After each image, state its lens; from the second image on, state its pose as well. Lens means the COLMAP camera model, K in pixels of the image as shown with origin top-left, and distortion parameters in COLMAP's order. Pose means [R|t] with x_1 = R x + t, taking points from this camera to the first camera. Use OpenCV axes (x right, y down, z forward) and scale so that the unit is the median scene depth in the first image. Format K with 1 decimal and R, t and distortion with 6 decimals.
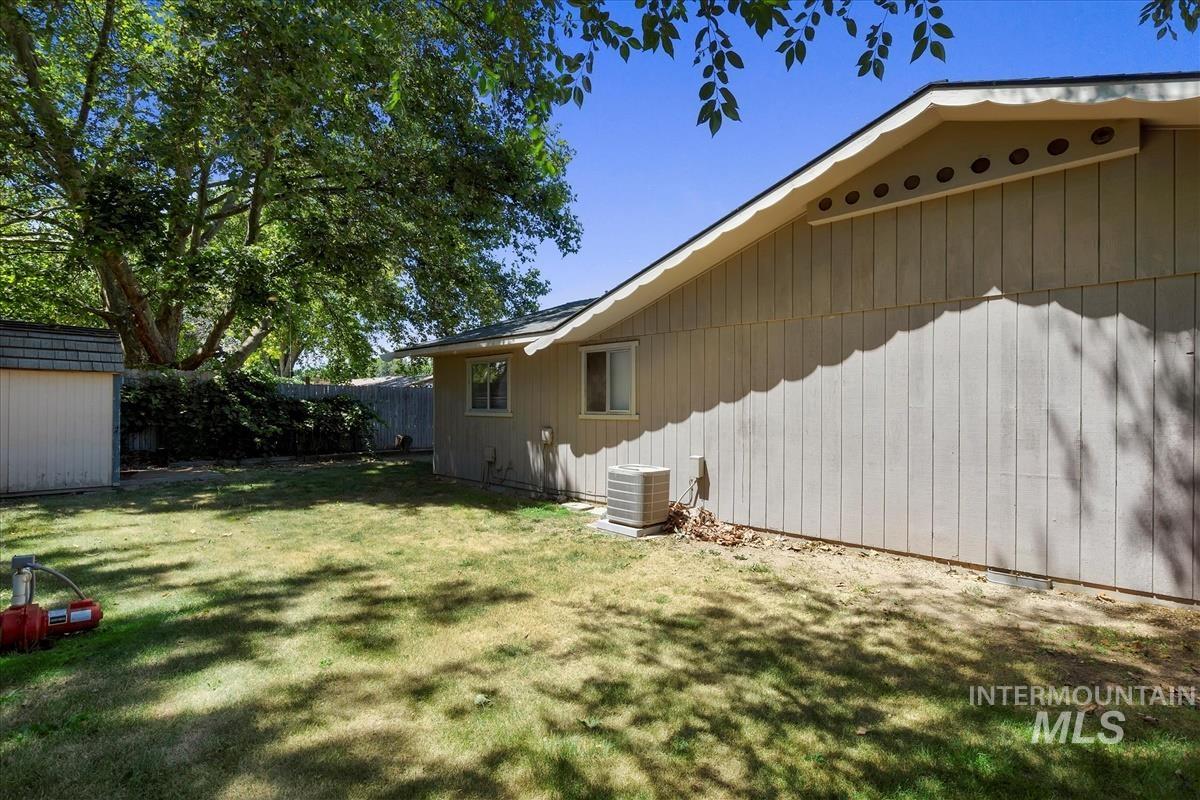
lens RADIAL K [[554.9, 0, 600.3], [0, 554.9, 405.4], [0, 0, 1]] dist [-0.002570, -0.000815]
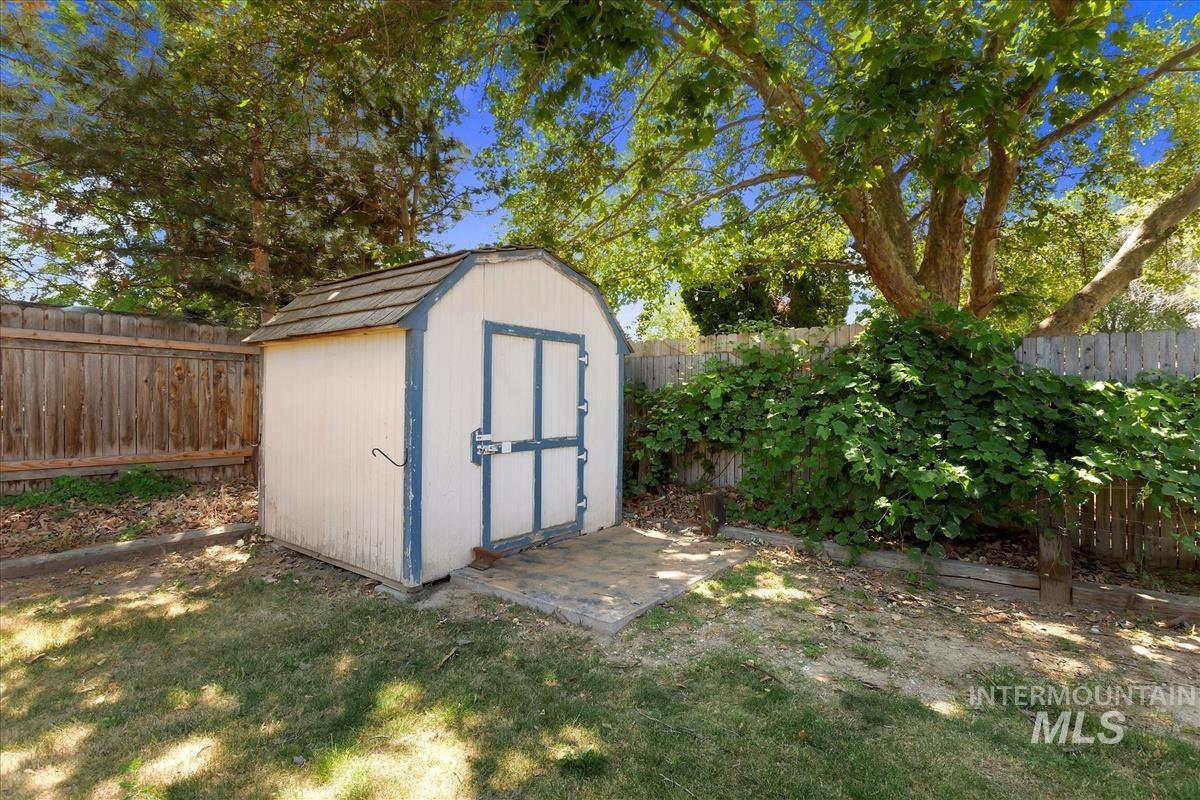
lens RADIAL K [[554.9, 0, 599.7], [0, 554.9, 399.8], [0, 0, 1]] dist [-0.002570, -0.000815]
pose [[0.131507, 0.001076, -0.991315, -0.293786], [-0.000783, 0.999999, 0.000981, -0.000963], [0.991315, 0.000647, 0.131508, 0.741812]]
